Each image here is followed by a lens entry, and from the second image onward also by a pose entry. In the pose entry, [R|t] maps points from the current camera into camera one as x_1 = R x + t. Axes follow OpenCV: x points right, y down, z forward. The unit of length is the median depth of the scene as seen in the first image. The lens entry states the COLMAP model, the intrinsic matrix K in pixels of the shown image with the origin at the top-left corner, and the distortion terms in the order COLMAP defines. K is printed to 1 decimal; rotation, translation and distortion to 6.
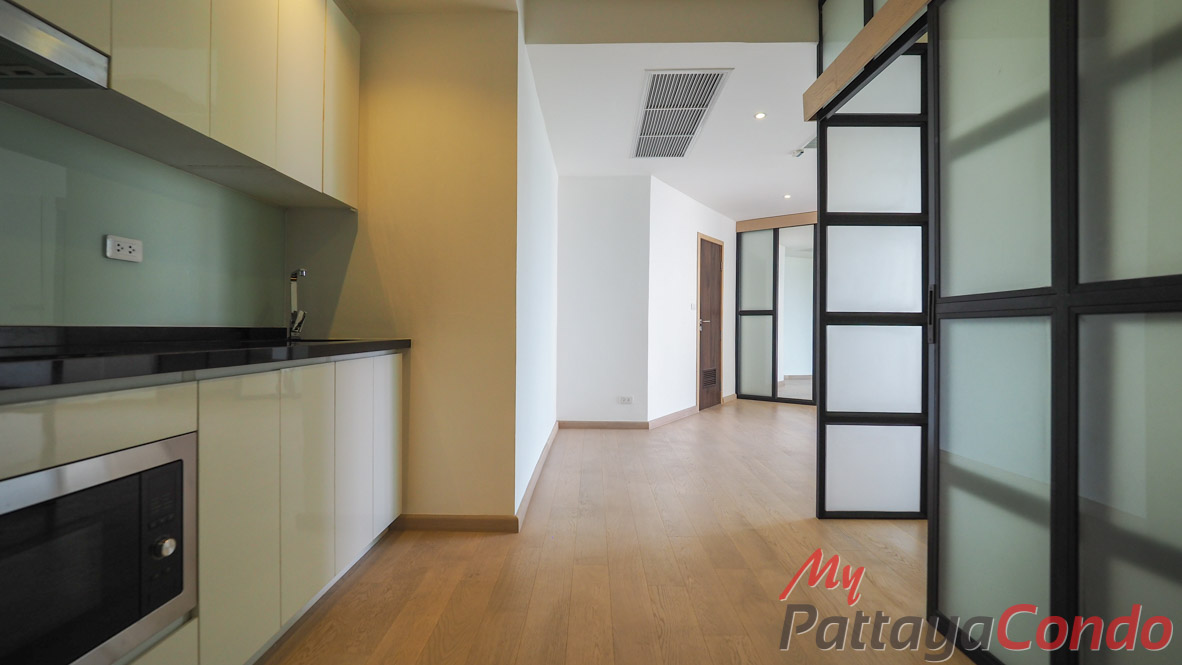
lens RADIAL K [[489.9, 0, 592.0], [0, 489.9, 329.4], [0, 0, 1]] dist [-0.003785, -0.000184]
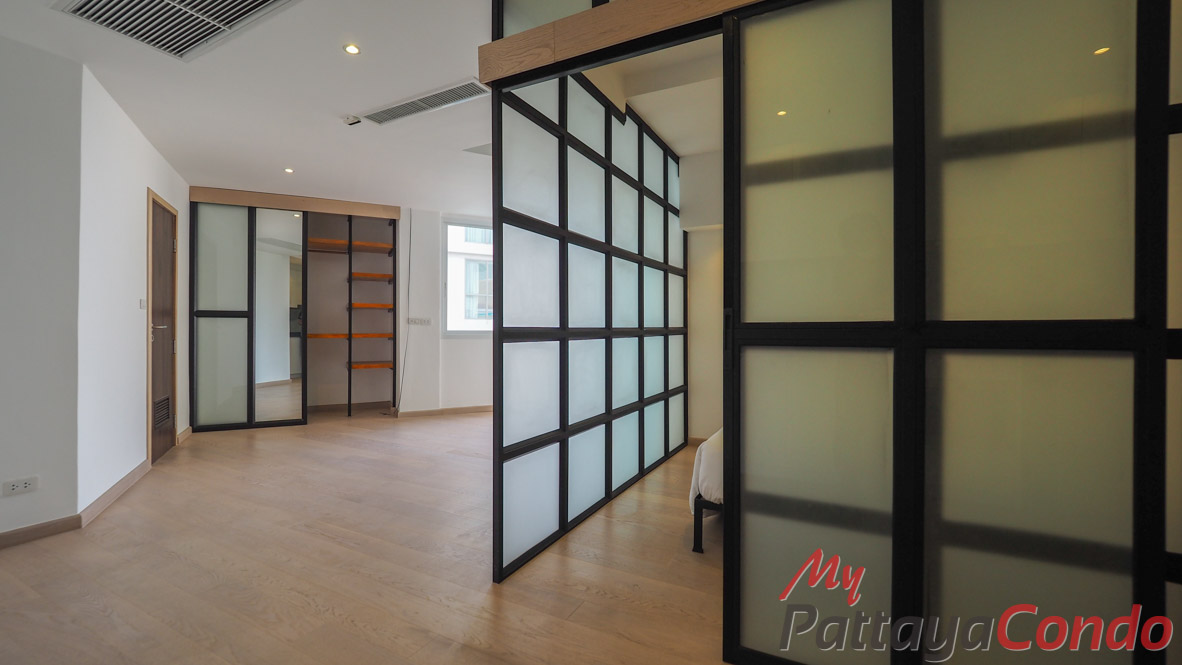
lens RADIAL K [[489.9, 0, 585.6], [0, 489.9, 331.2], [0, 0, 1]] dist [-0.003785, -0.000184]
pose [[0.482002, -0.004994, 0.876156, -0.067938], [0.002039, 0.999987, 0.004578, -0.012669], [-0.876168, -0.000420, 0.482006, 0.190888]]
